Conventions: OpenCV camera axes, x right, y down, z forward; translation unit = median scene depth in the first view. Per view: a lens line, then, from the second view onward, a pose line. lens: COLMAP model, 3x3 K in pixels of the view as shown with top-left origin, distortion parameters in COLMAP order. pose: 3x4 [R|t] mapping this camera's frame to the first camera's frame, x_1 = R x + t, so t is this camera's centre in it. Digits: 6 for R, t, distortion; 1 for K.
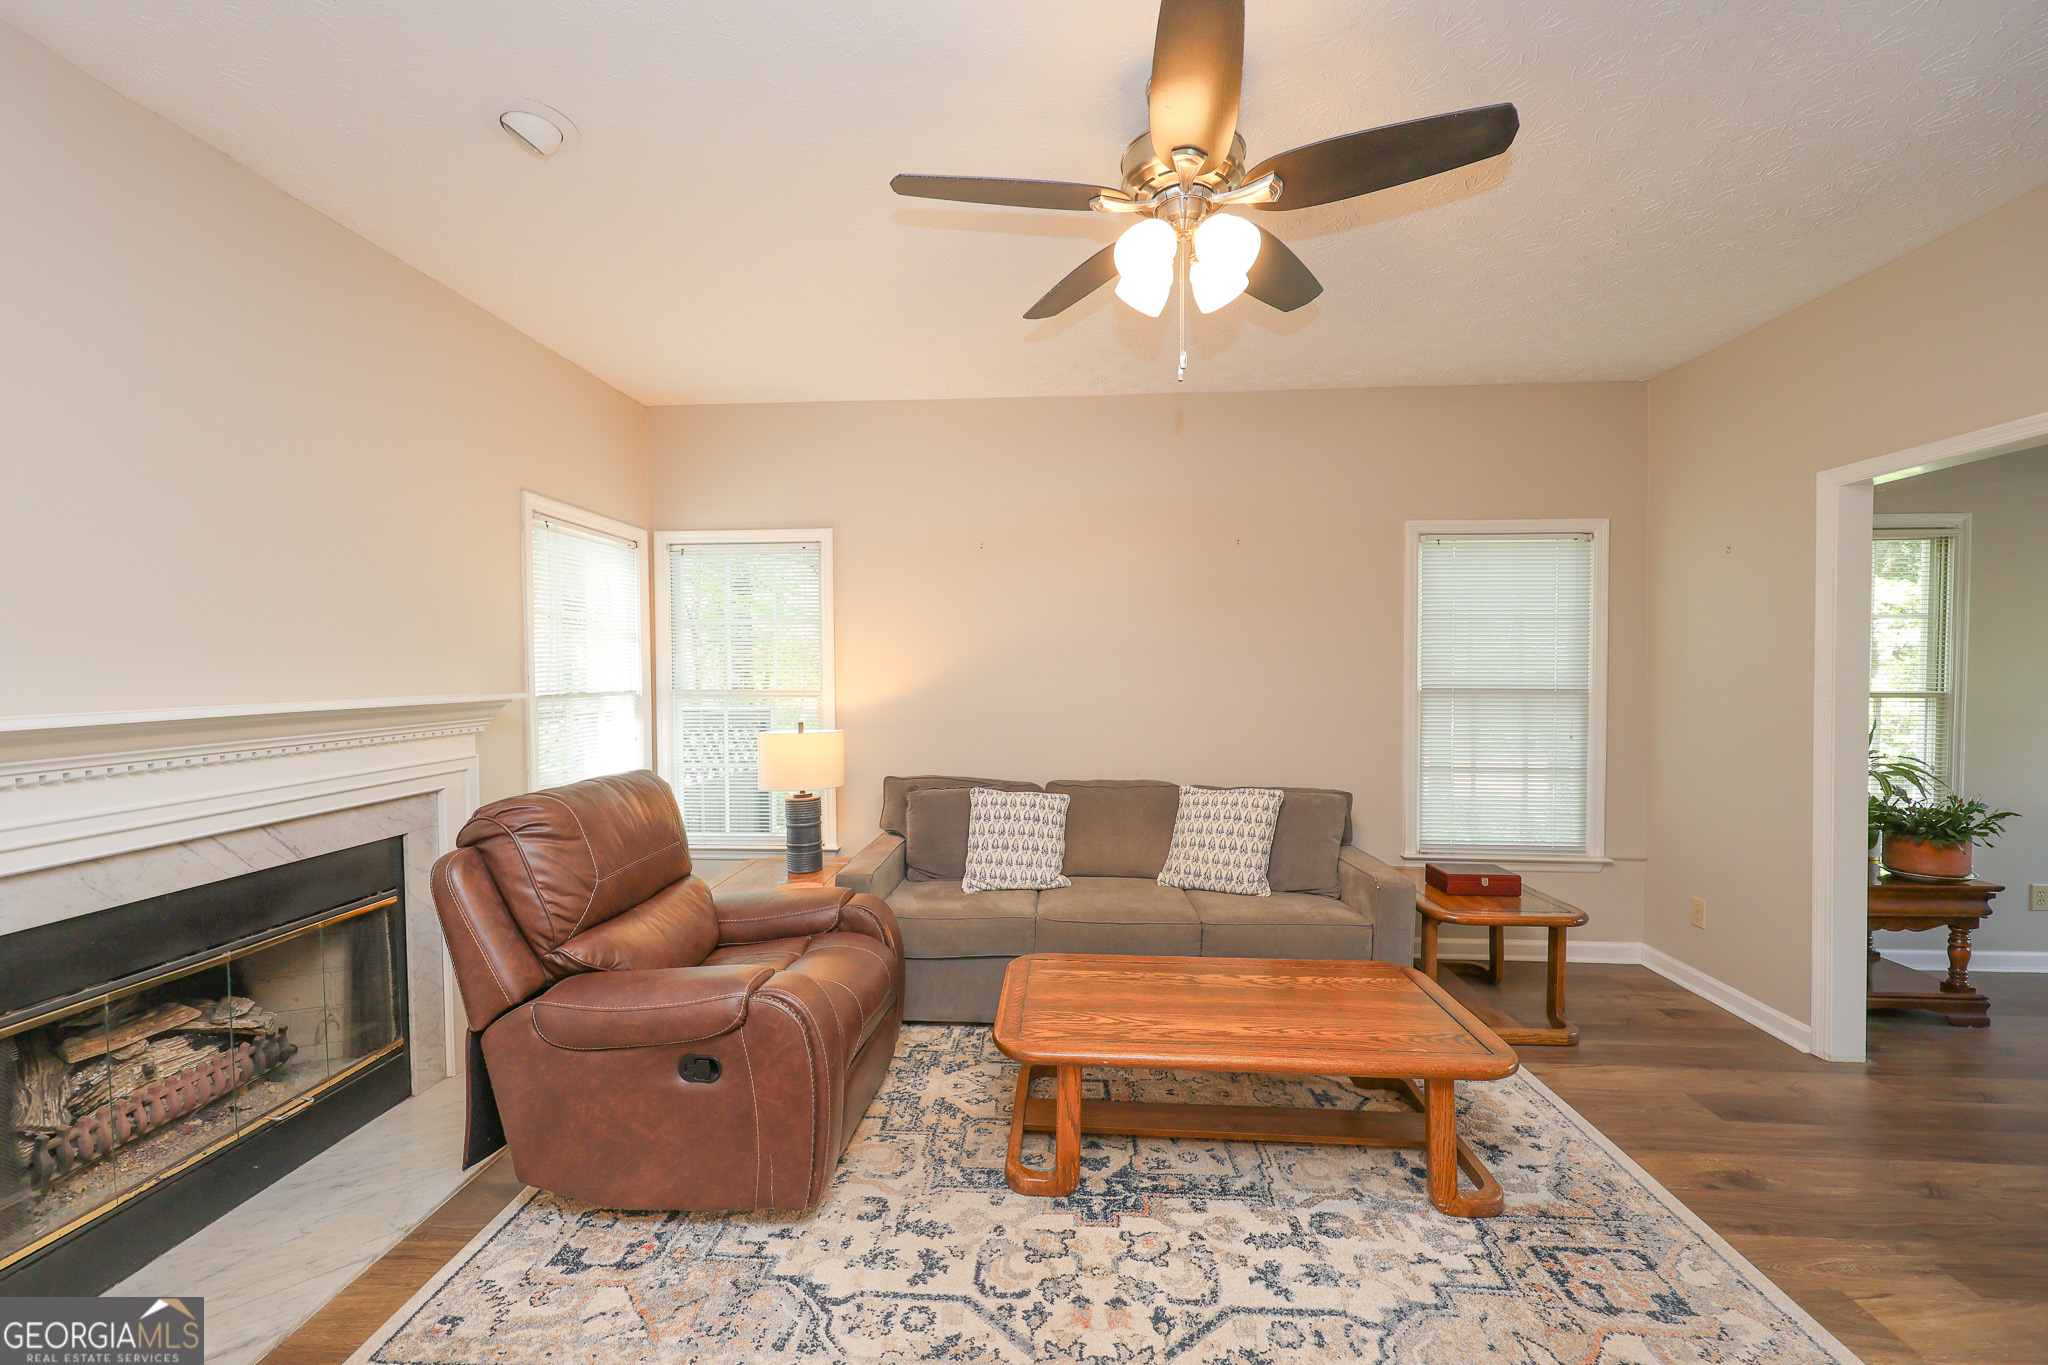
lens RADIAL K [[825.4, 0, 1017.6], [0, 825.4, 684.9], [0, 0, 1]] dist [0.000712, 0.000253]
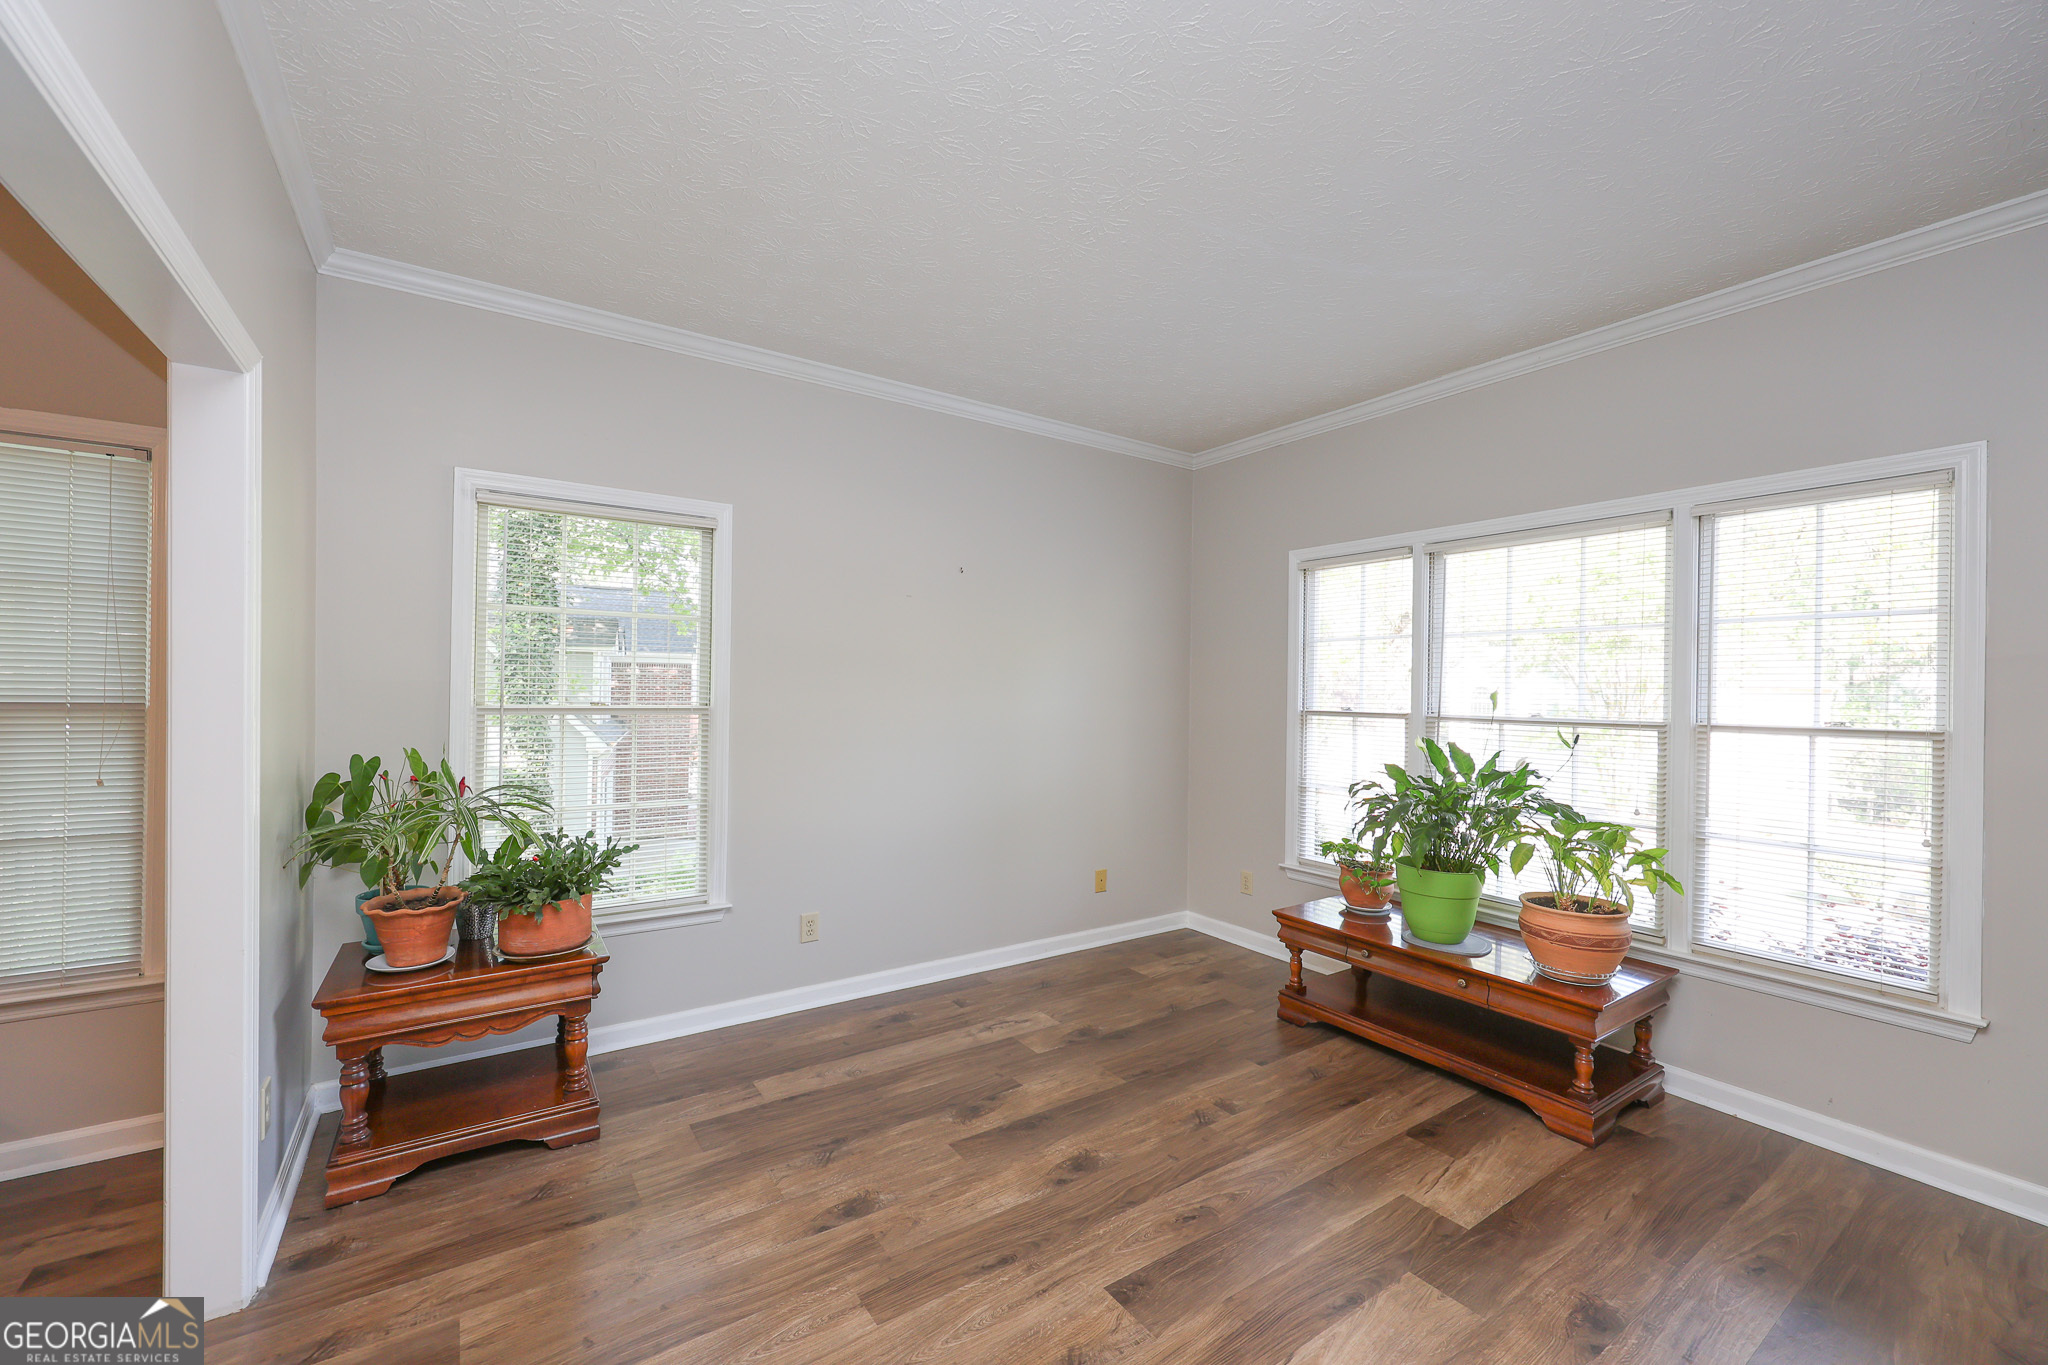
lens RADIAL K [[825.4, 0, 1018.1], [0, 825.4, 685.4], [0, 0, 1]] dist [0.000712, 0.000253]
pose [[0.786425, 0.016232, 0.617472, 1.250567], [-0.005706, 0.999803, -0.019015, 0.000096], [-0.617659, 0.011431, 0.786363, 0.178542]]
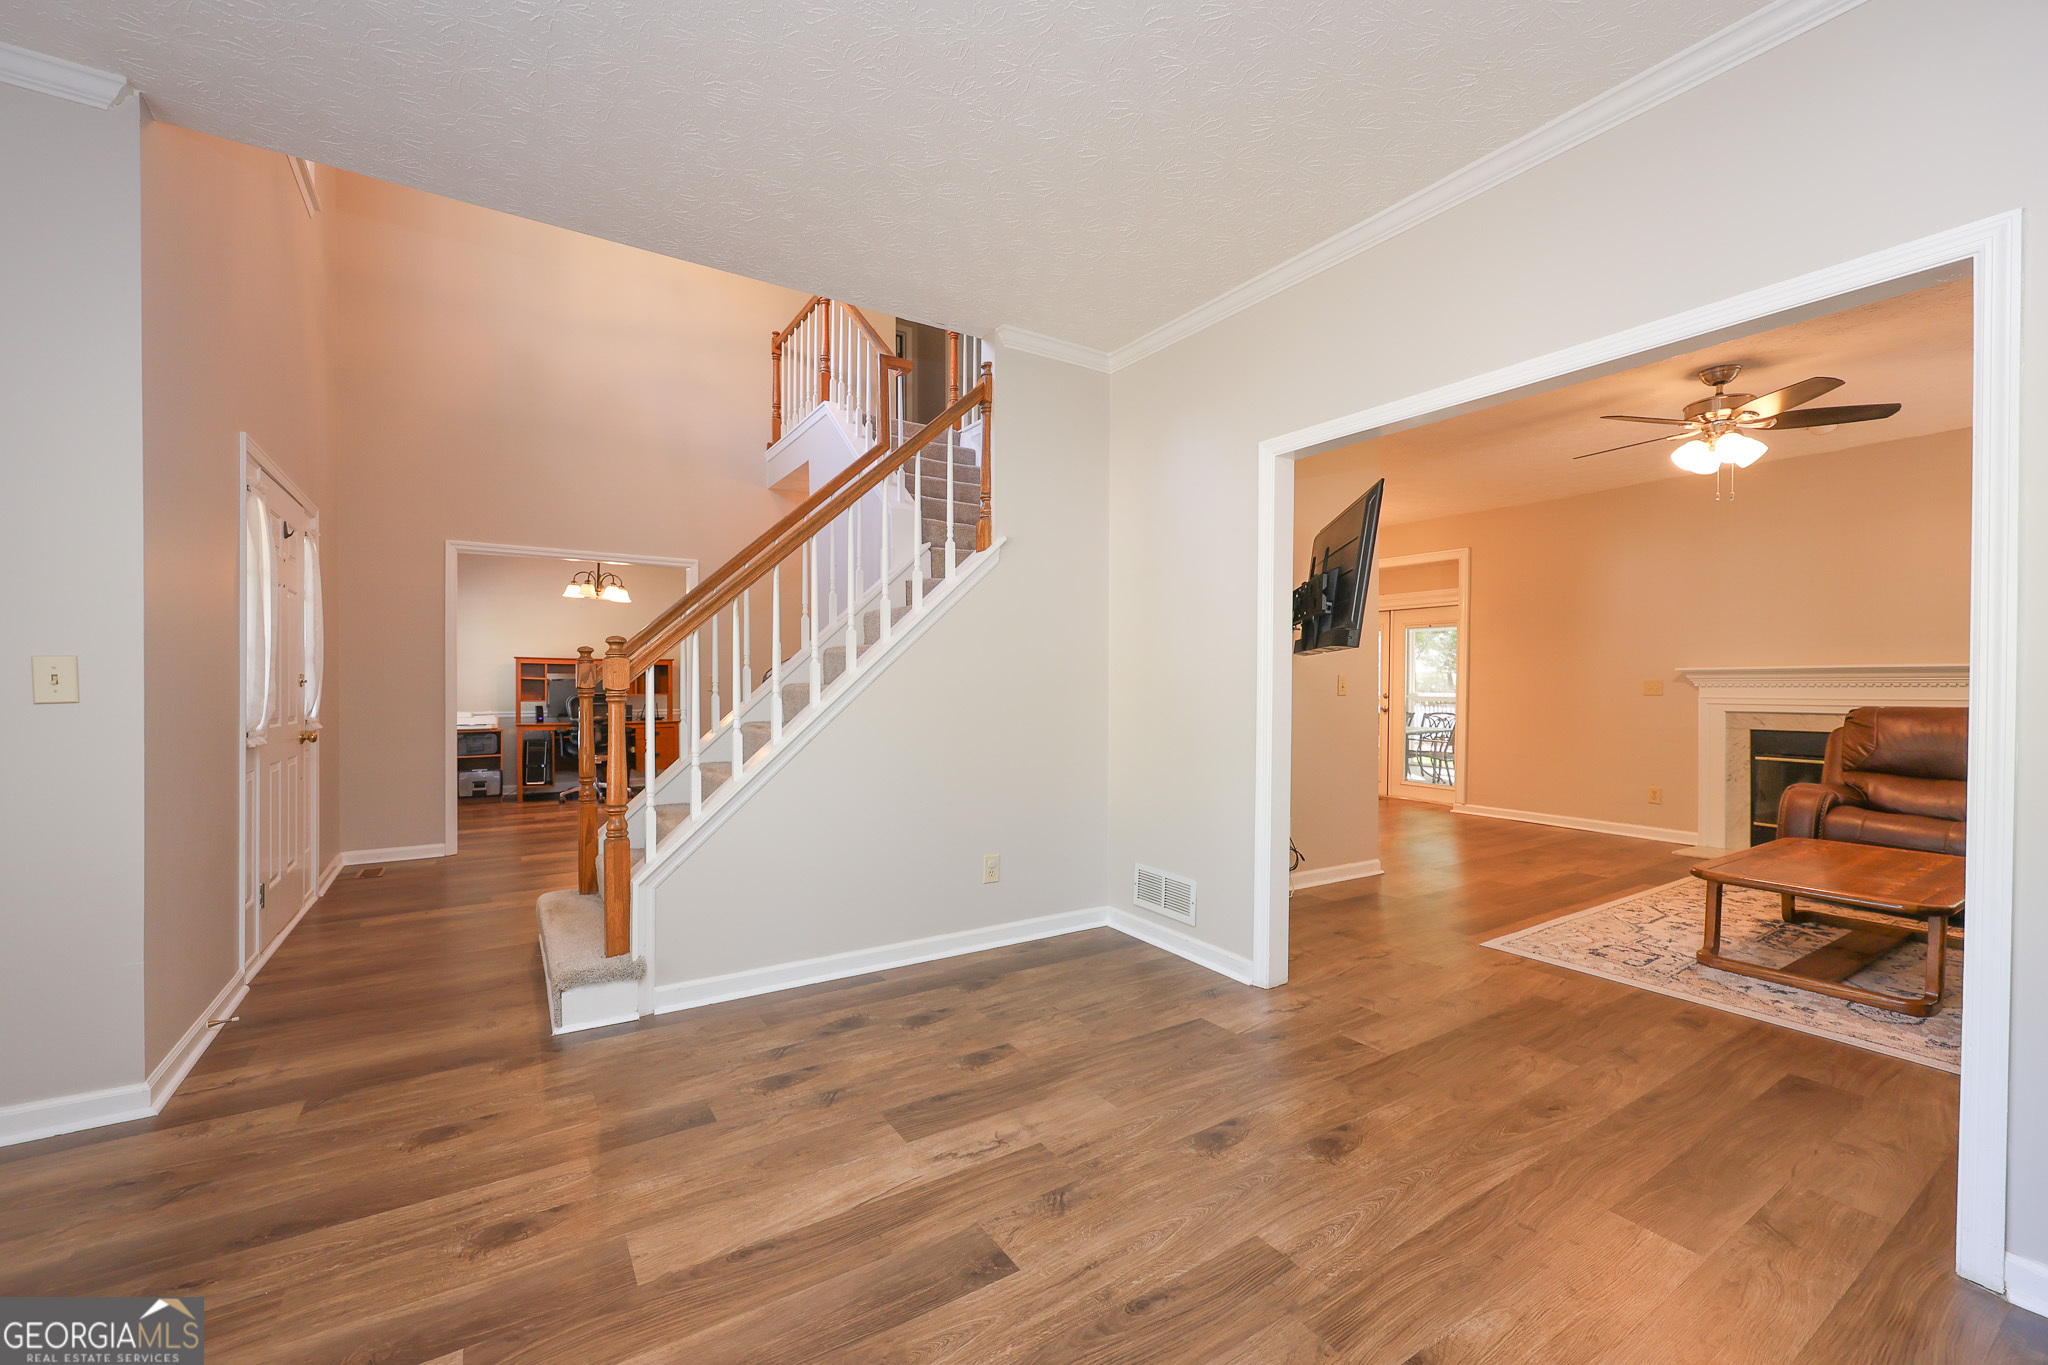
lens RADIAL K [[825.4, 0, 1021.7], [0, 825.4, 687.1], [0, 0, 1]] dist [0.000712, 0.000253]
pose [[-0.800522, 0.002082, -0.599300, 2.152569], [-0.015329, 0.999596, 0.023948, 0.058532], [0.599107, 0.028357, -0.800167, 1.213175]]
